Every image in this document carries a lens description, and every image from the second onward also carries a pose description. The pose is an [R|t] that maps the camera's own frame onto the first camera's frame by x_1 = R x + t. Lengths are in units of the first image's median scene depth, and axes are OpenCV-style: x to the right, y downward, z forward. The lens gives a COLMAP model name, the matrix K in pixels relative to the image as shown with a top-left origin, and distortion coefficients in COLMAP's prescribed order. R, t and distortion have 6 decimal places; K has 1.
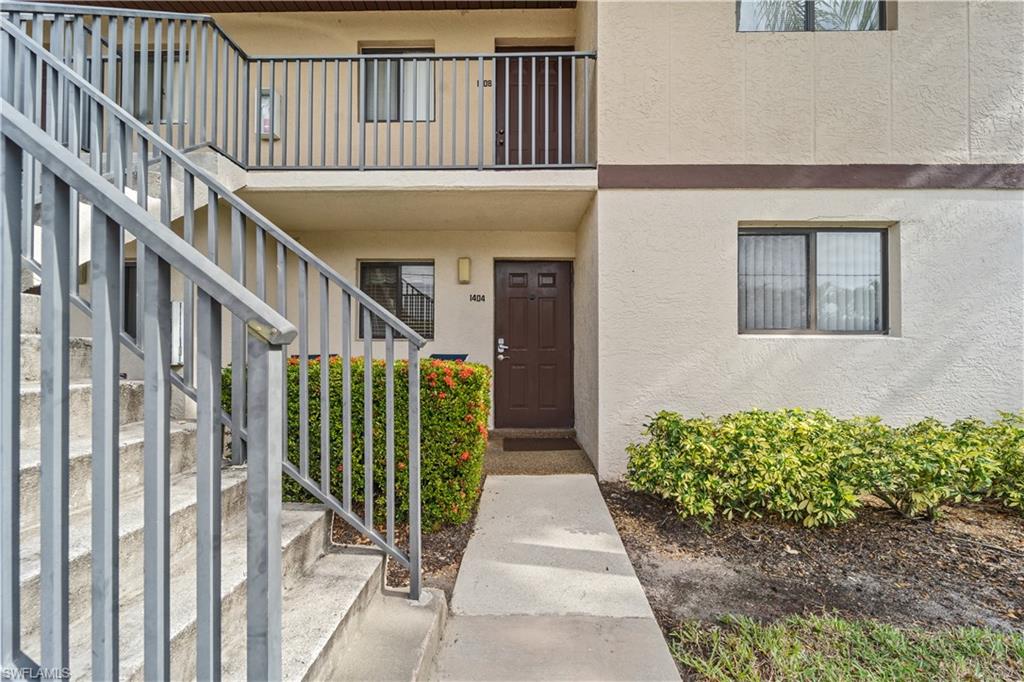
lens RADIAL K [[421.4, 0, 515.3], [0, 421.4, 336.9], [0, 0, 1]] dist [0.007291, -0.001140]
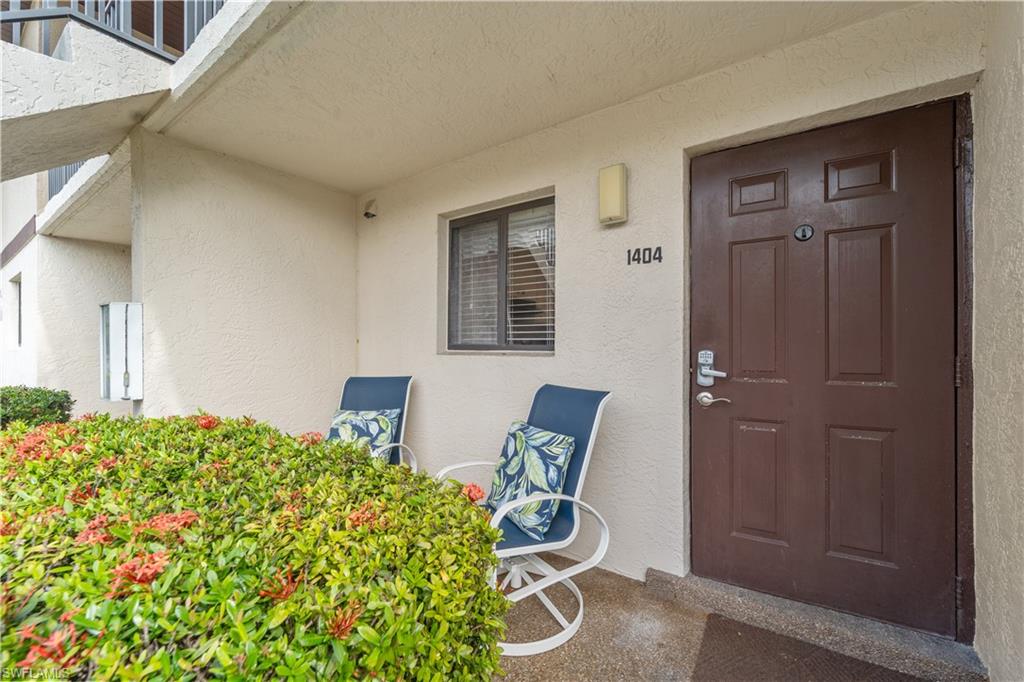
lens RADIAL K [[421.4, 0, 508.4], [0, 421.4, 349.0], [0, 0, 1]] dist [0.007291, -0.001140]
pose [[0.840958, -0.005908, -0.541068, 0.024008], [0.005721, 0.999982, -0.002027, 0.002220], [0.541070, -0.001391, 0.840976, 0.567081]]
